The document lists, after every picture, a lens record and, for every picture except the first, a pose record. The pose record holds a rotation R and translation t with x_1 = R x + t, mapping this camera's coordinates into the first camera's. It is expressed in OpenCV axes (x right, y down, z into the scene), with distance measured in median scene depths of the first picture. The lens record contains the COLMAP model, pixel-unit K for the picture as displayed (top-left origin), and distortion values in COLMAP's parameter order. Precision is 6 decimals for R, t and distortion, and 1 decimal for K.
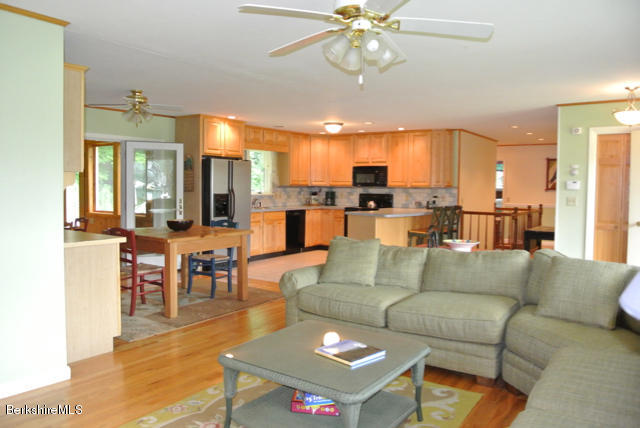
lens RADIAL K [[500.5, 0, 319.7], [0, 500.5, 214.0], [0, 0, 1]] dist [-0.070904, 0.015628]
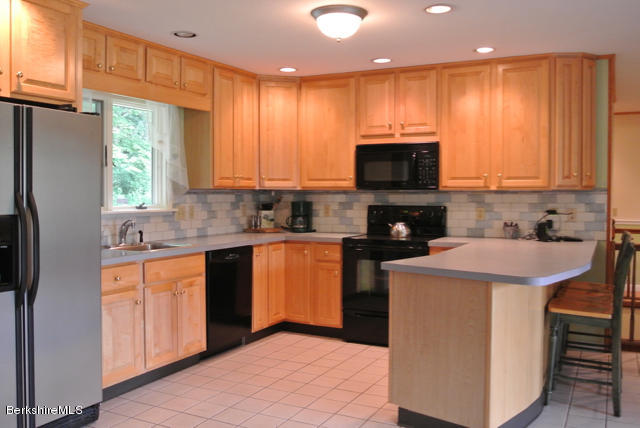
lens RADIAL K [[590.1, 0, 315.9], [0, 590.1, 211.0], [0, 0, 1]] dist [-0.046050, 0.000000]
pose [[0.992649, -0.011891, 0.120442, -0.035426], [0.014693, 0.999641, -0.022405, -0.026188], [-0.120132, 0.024010, 0.992468, 0.503280]]
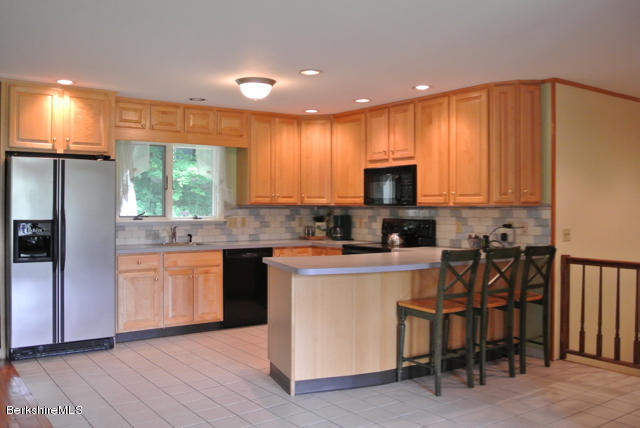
lens RADIAL K [[590.1, 0, 319.1], [0, 590.1, 212.3], [0, 0, 1]] dist [-0.046050, 0.000000]
pose [[0.939490, -0.003885, -0.342556, 0.250064], [-0.012677, 0.998857, -0.046097, -0.018784], [0.342343, 0.047650, 0.938366, 0.401125]]
